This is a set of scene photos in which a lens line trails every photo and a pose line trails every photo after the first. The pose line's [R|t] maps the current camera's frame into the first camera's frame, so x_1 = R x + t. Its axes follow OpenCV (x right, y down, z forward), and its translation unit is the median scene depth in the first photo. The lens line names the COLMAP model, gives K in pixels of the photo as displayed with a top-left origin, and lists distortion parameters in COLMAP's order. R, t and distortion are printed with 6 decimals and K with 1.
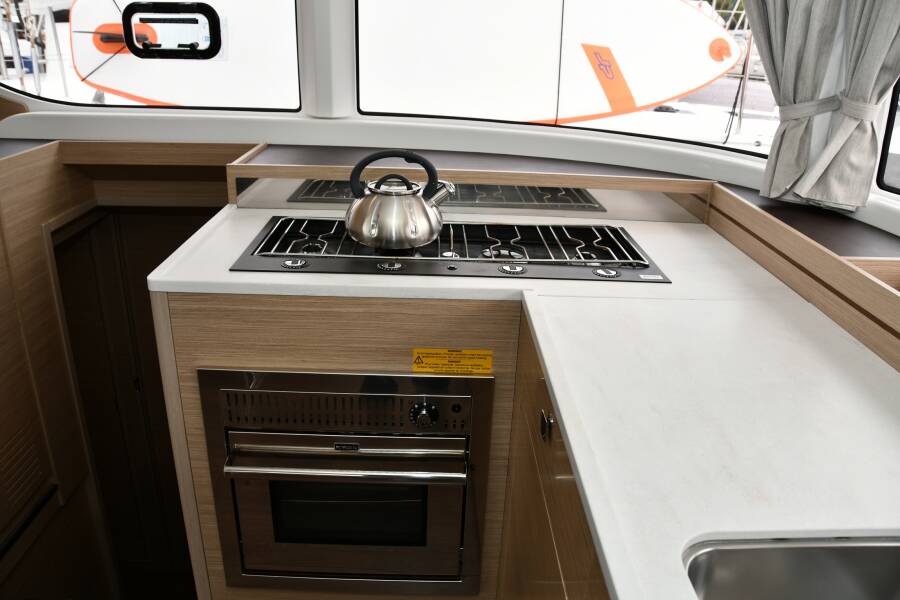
lens RADIAL K [[694.7, 0, 450.0], [0, 694.7, 300.0], [0, 0, 1]] dist [-0.167789, 0.118994]
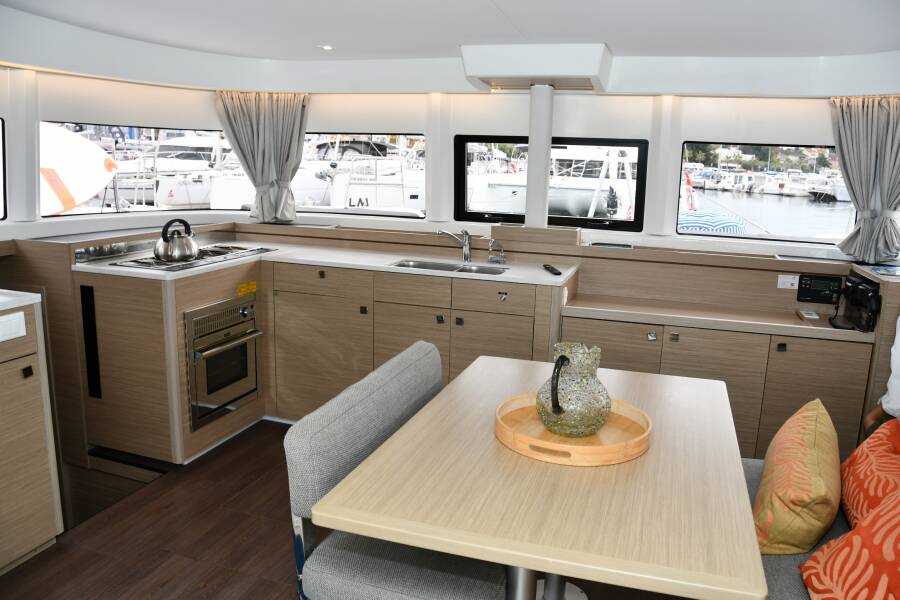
lens RADIAL K [[694.7, 0, 450.0], [0, 694.7, 300.0], [0, 0, 1]] dist [-0.167789, 0.118994]
pose [[0.331659, -0.208267, 0.920124, -1.854648], [0.332114, 0.938668, 0.092754, 0.124519], [-0.883008, 0.274823, 0.380486, -0.560293]]
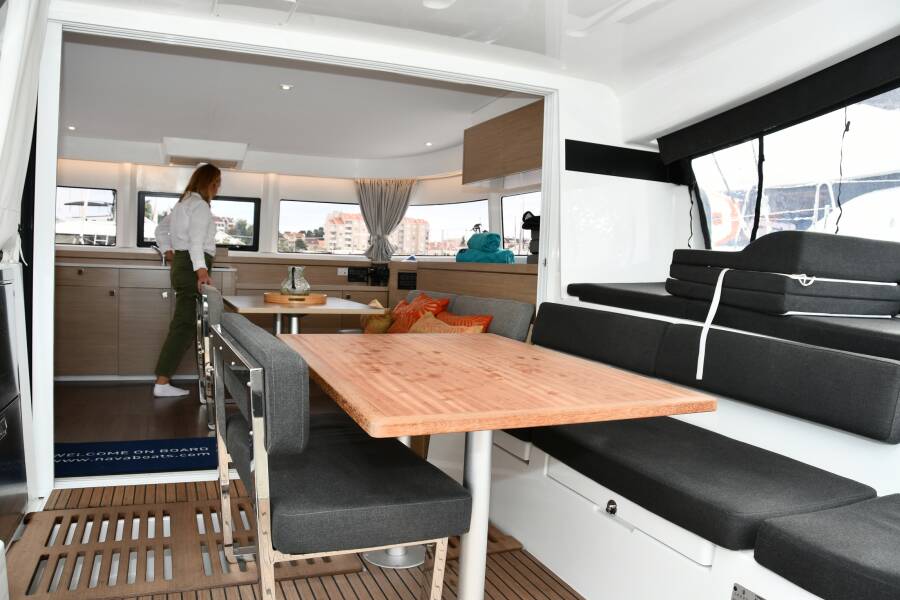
lens RADIAL K [[694.7, 0, 450.0], [0, 694.7, 300.0], [0, 0, 1]] dist [-0.167789, 0.118994]
pose [[-0.367213, -0.093166, 0.925459, -3.710690], [0.293874, 0.932384, 0.210469, 0.089047], [-0.882492, 0.349255, -0.315005, 0.105758]]
